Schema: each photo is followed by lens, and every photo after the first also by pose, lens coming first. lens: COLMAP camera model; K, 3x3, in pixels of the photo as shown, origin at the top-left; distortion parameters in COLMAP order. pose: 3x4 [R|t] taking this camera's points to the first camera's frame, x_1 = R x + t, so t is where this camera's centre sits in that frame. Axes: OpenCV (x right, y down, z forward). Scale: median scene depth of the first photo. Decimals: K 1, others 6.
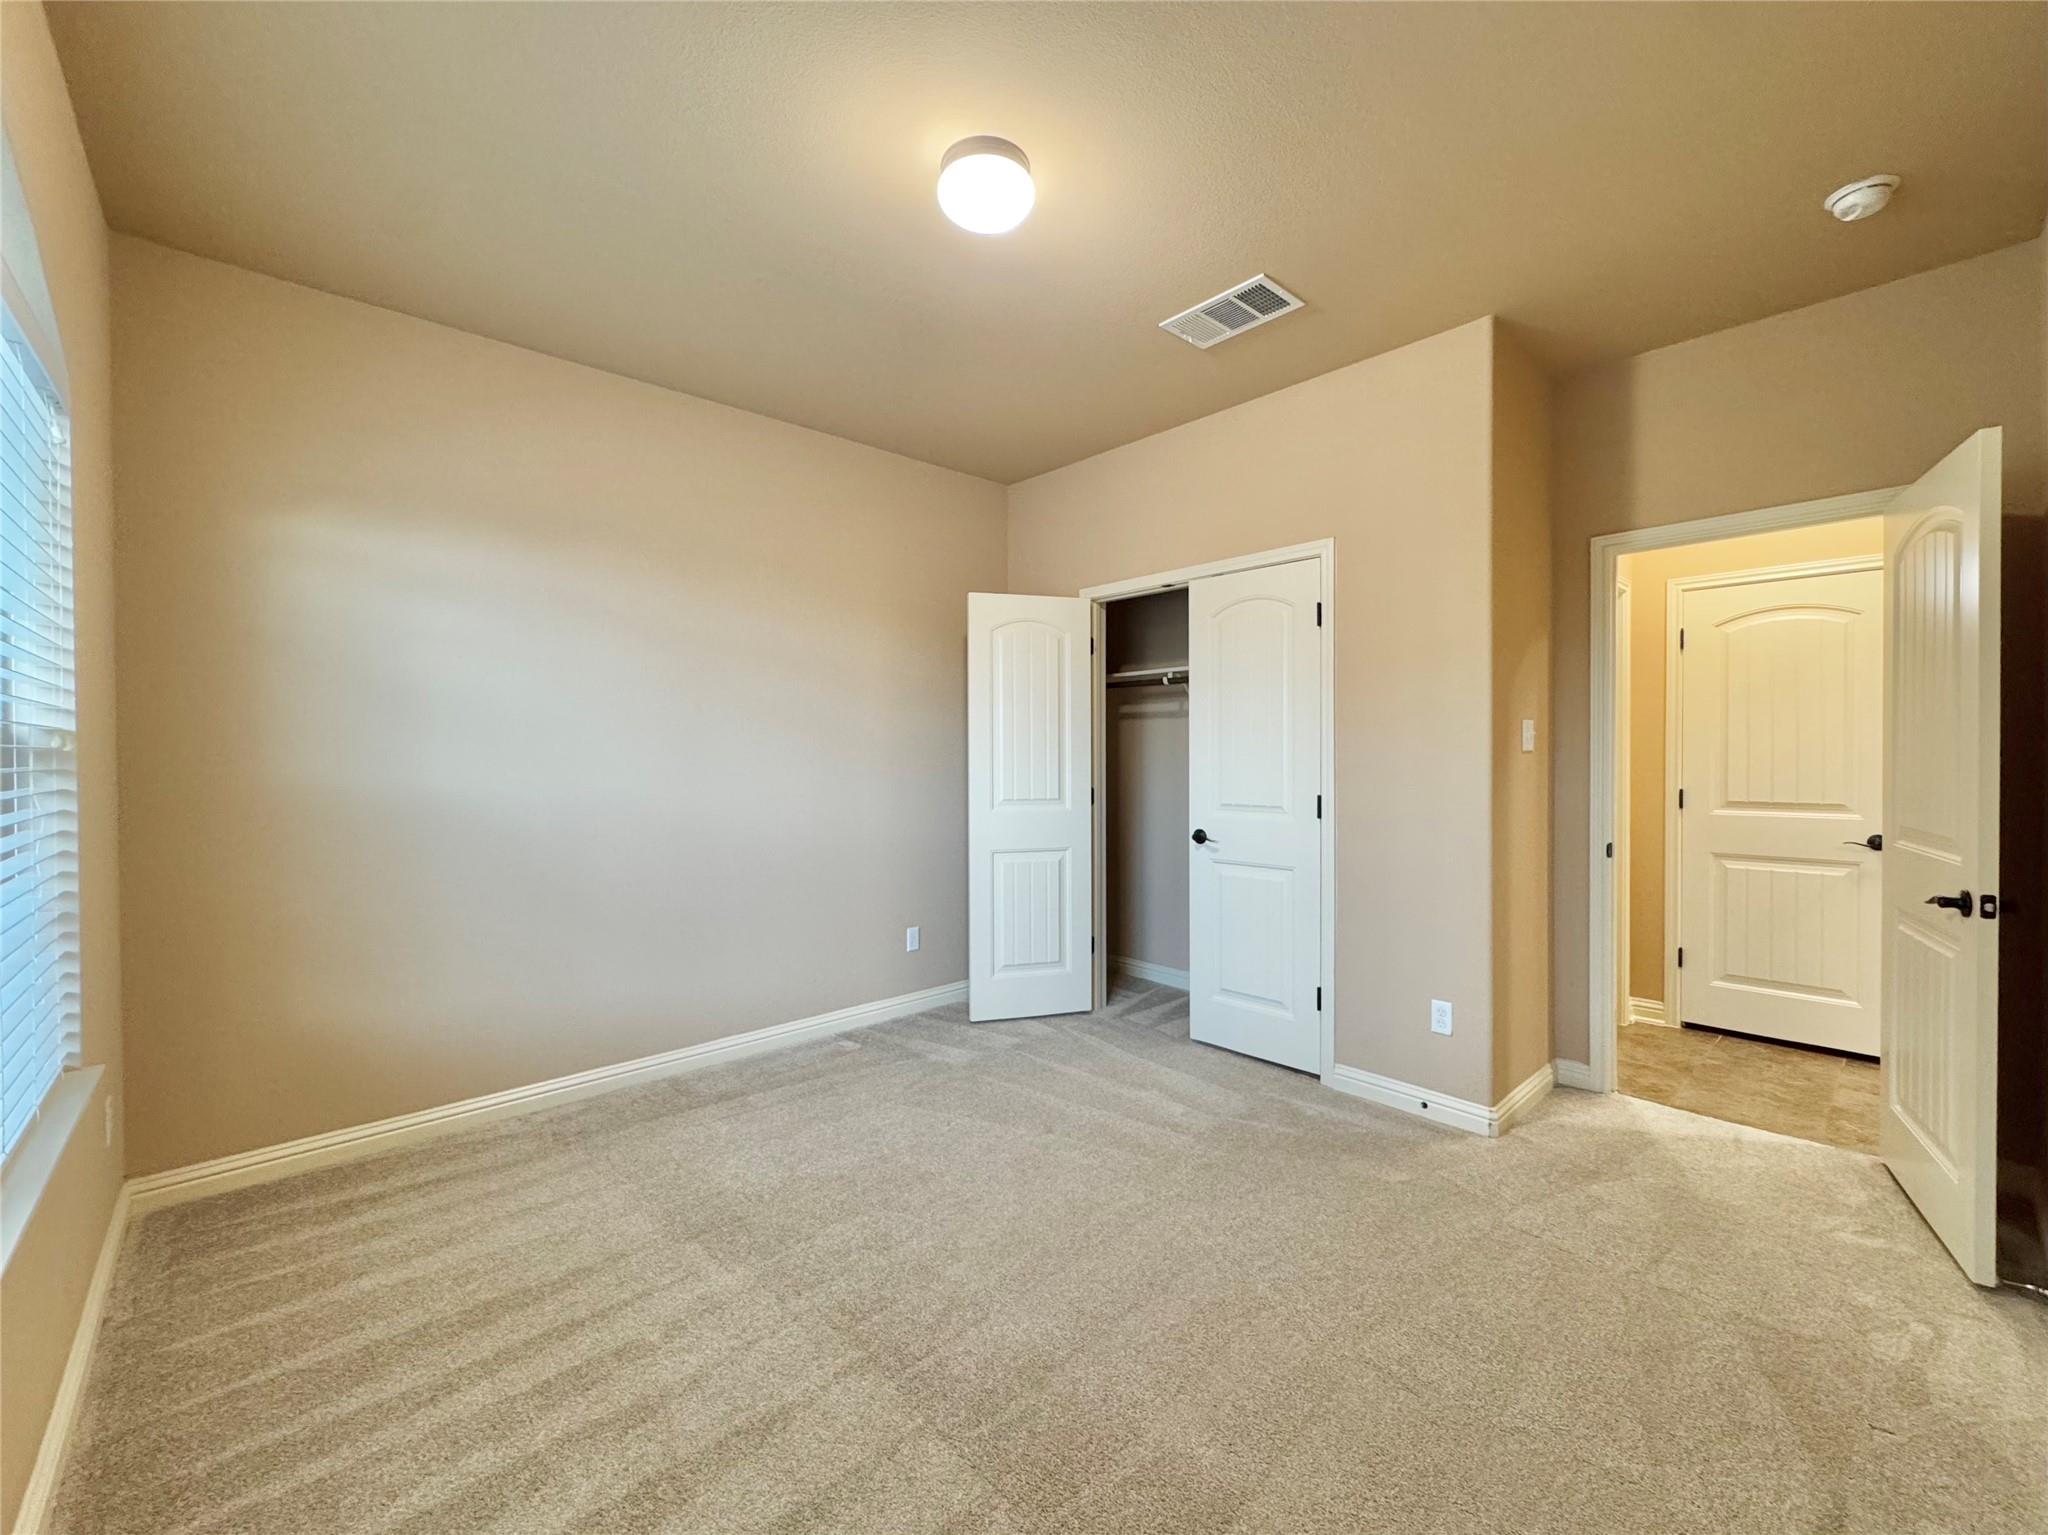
lens RADIAL K [[825.9, 0, 1026.3], [0, 825.9, 760.6], [0, 0, 1]] dist [-0.006725, 0.000135]
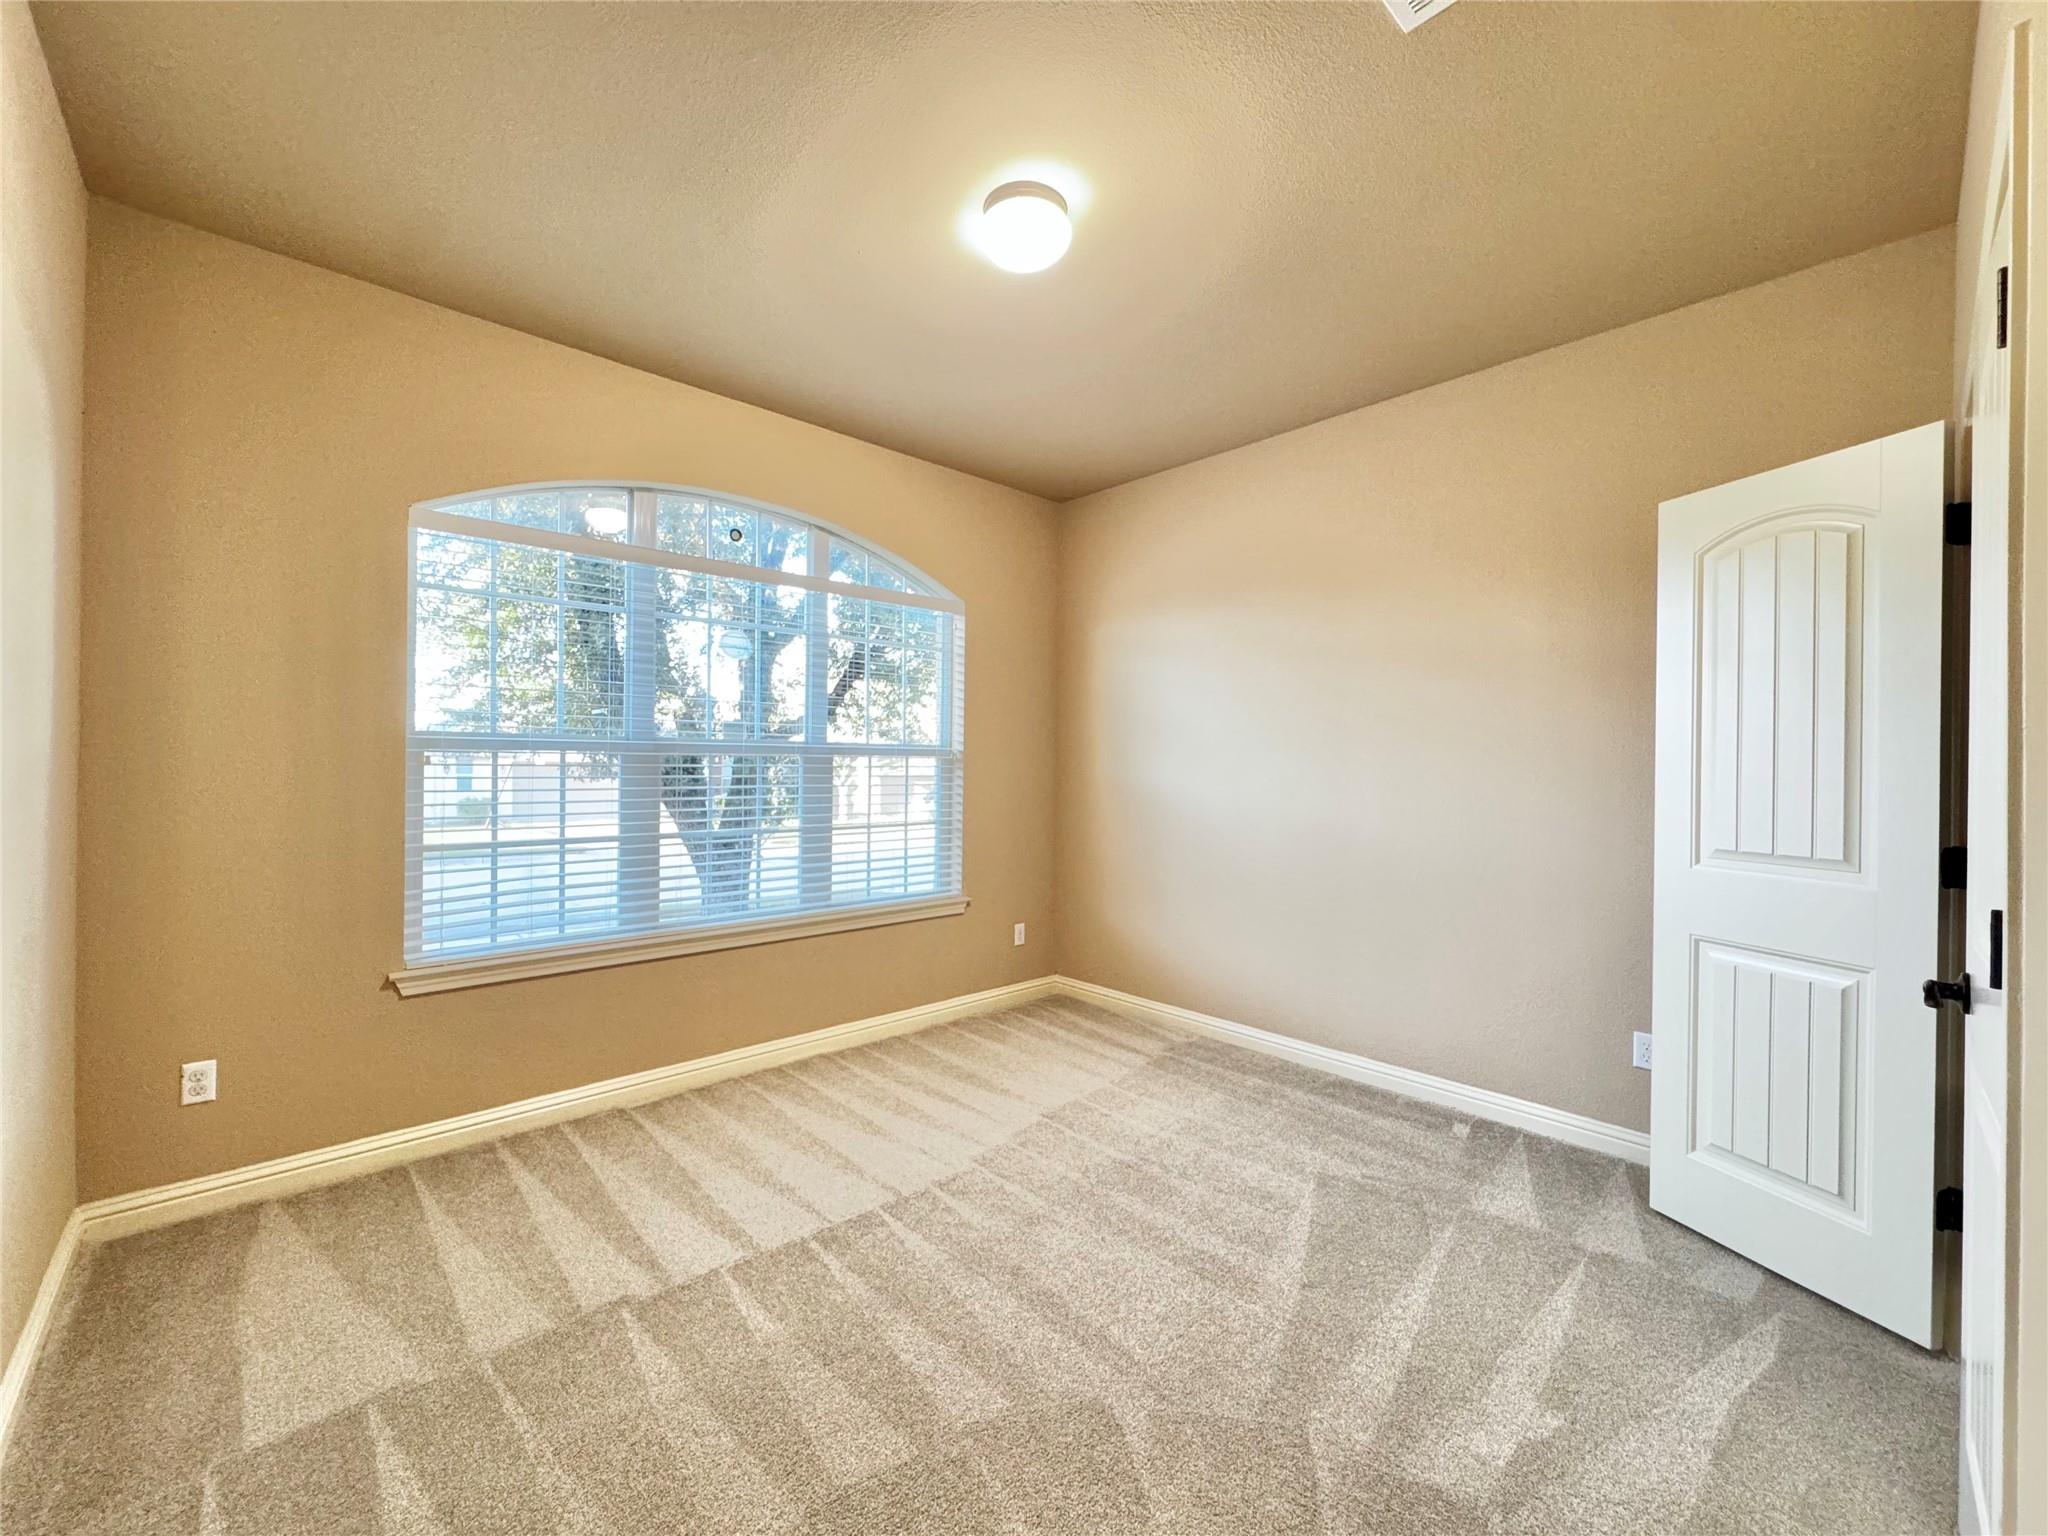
lens RADIAL K [[825.9, 0, 1024.7], [0, 825.9, 764.3], [0, 0, 1]] dist [-0.006725, 0.000135]
pose [[0.002985, 0.006559, -0.999974, 0.642698], [-0.015038, 0.999866, 0.006513, -0.008440], [0.999882, 0.015018, 0.003083, 0.639006]]
